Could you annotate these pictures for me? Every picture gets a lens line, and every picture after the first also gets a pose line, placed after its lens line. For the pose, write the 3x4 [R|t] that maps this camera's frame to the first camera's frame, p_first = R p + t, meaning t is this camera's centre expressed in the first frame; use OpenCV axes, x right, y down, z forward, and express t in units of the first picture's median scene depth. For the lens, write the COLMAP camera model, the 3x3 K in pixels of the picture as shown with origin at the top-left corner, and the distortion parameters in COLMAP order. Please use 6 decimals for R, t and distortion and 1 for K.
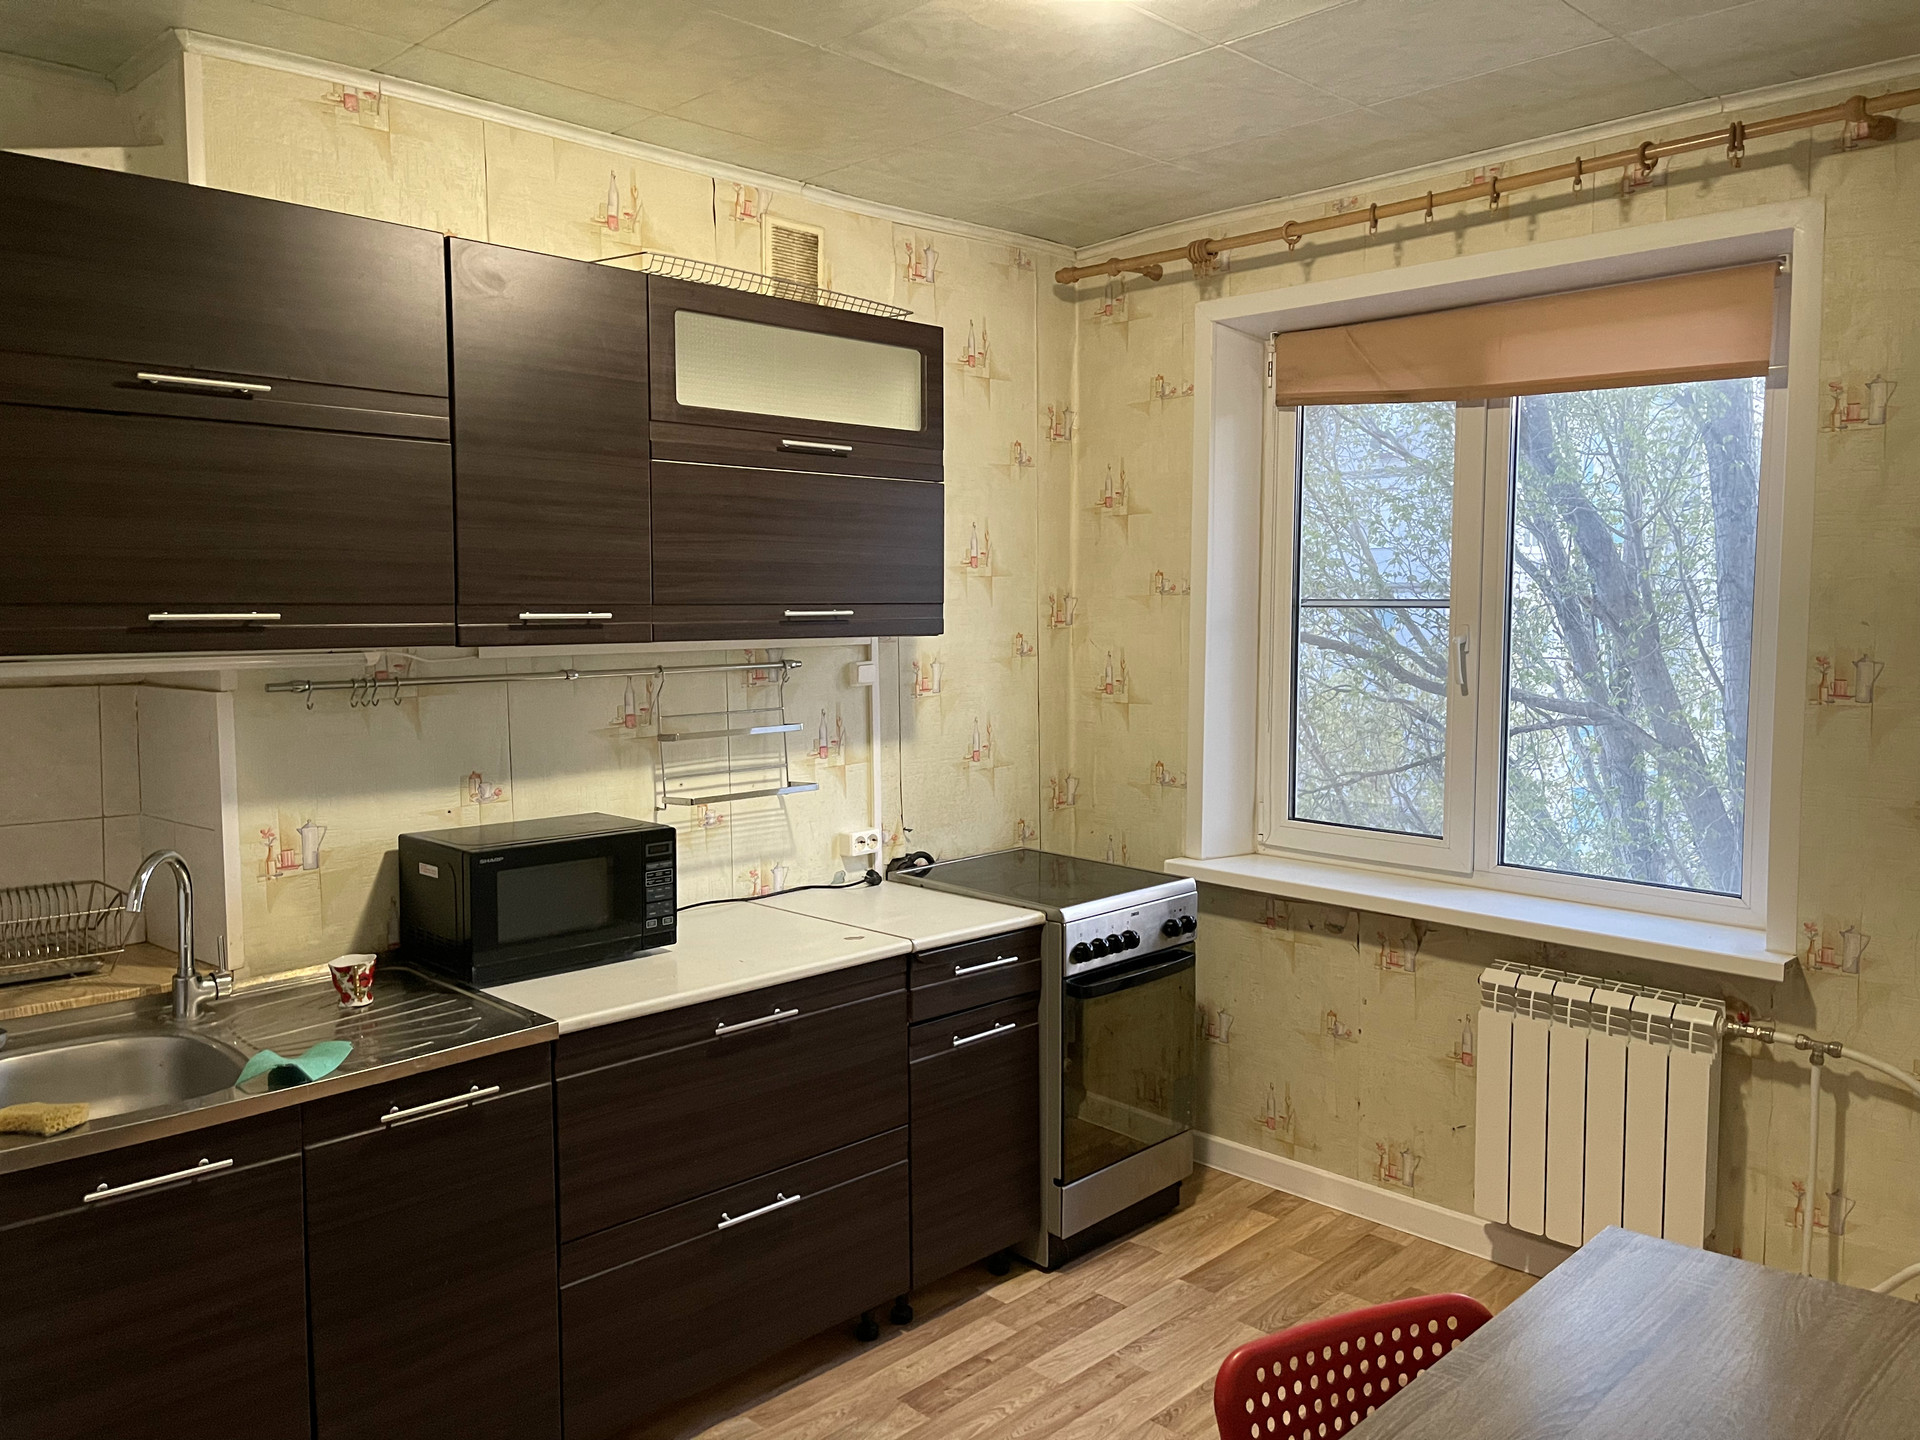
lens RADIAL K [[1443.1, 0, 969.1], [0, 1443.1, 710.3], [0, 0, 1]] dist [0.071084, -0.100689]
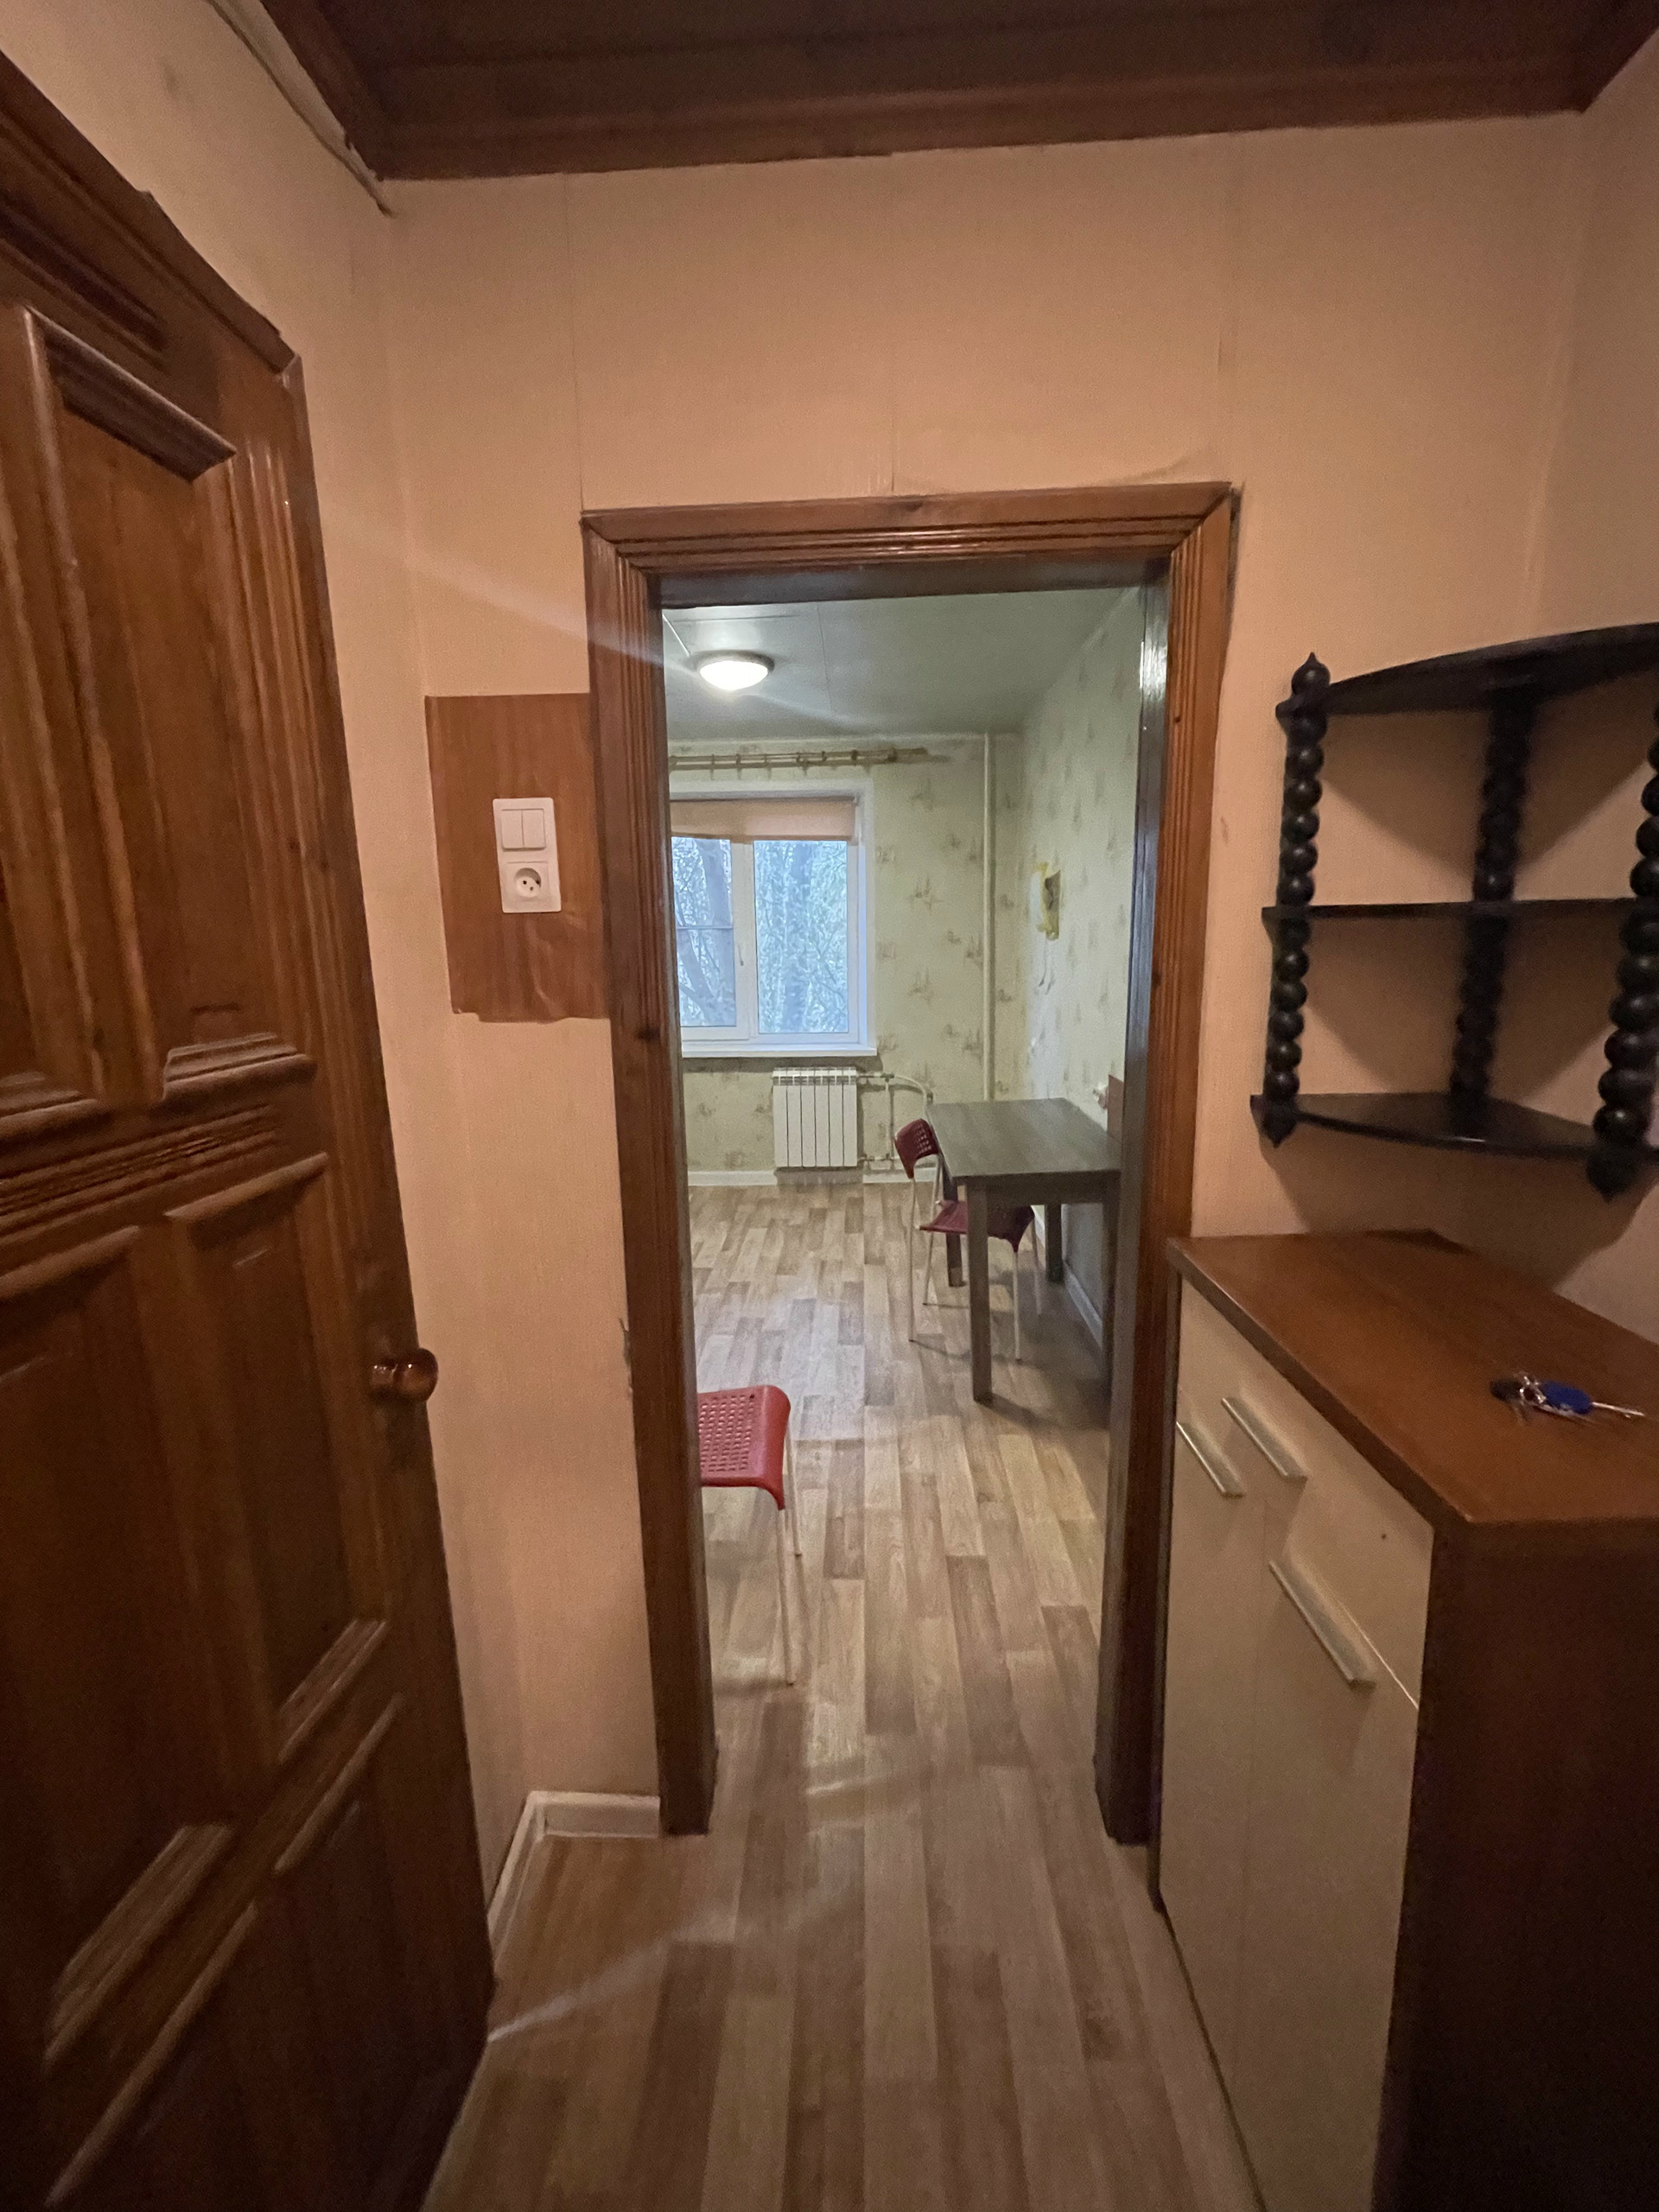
lens RADIAL K [[888.7, 0, 838.1], [0, 888.7, 1100.3], [0, 0, 1]] dist [0.002544, 0.000038]
pose [[0.732222, -0.142468, 0.665998, -0.597223], [0.066403, 0.988151, 0.138376, 0.019185], [-0.677821, -0.057098, 0.733006, -0.219971]]
